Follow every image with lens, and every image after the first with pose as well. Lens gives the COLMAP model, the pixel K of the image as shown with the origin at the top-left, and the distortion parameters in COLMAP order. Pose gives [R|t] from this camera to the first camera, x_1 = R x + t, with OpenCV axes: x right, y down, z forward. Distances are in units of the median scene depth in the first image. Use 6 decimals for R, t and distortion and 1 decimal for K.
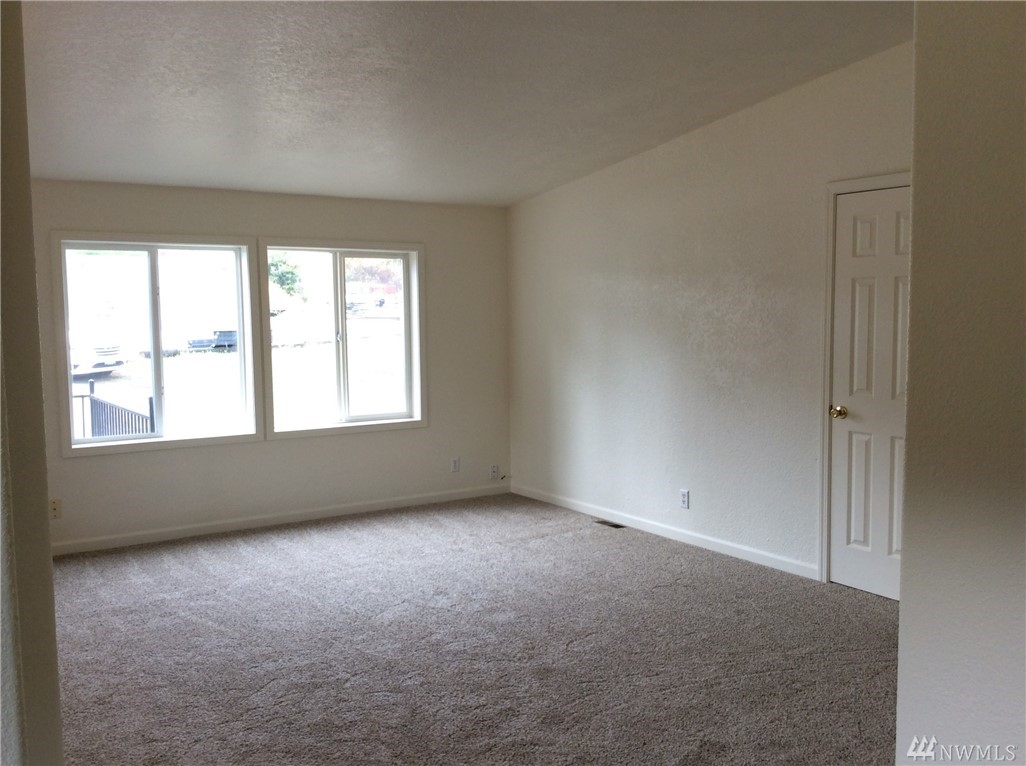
lens RADIAL K [[940.8, 0, 513.0], [0, 940.8, 383.0], [0, 0, 1]] dist [0.116127, -0.250691]
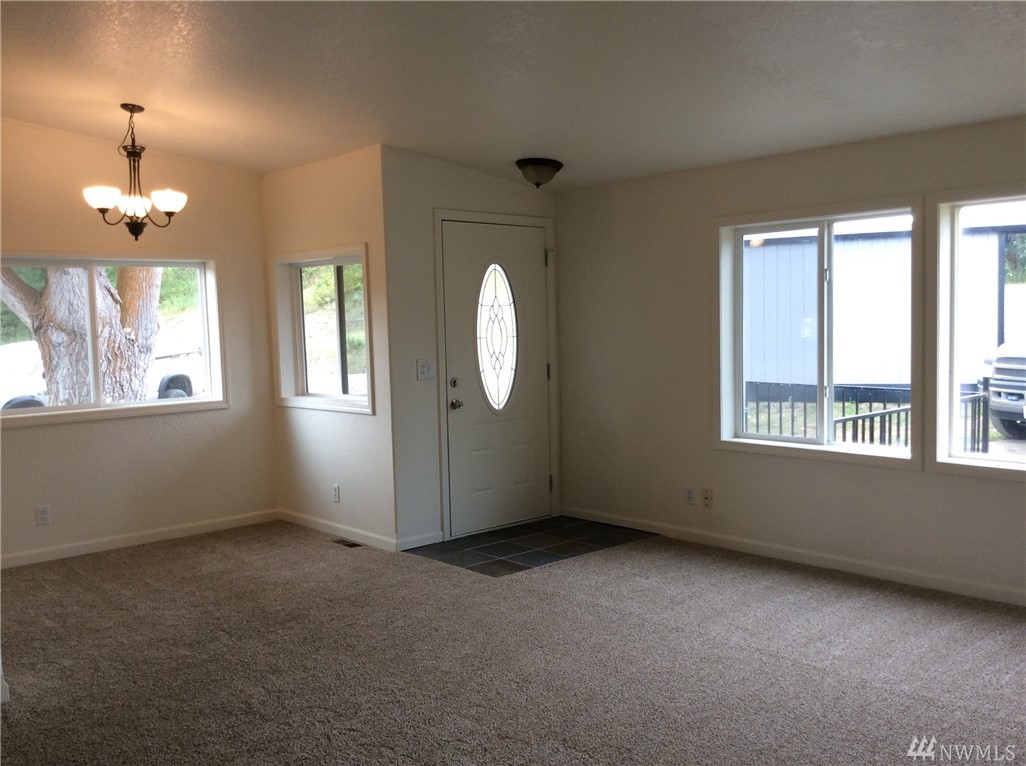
lens RADIAL K [[940.8, 0, 513.0], [0, 940.8, 383.0], [0, 0, 1]] dist [0.116127, -0.250691]
pose [[0.168031, 0.067841, -0.983445, 0.431946], [-0.059988, 0.996484, 0.058491, -0.032631], [0.983955, 0.049167, 0.171510, 0.605945]]
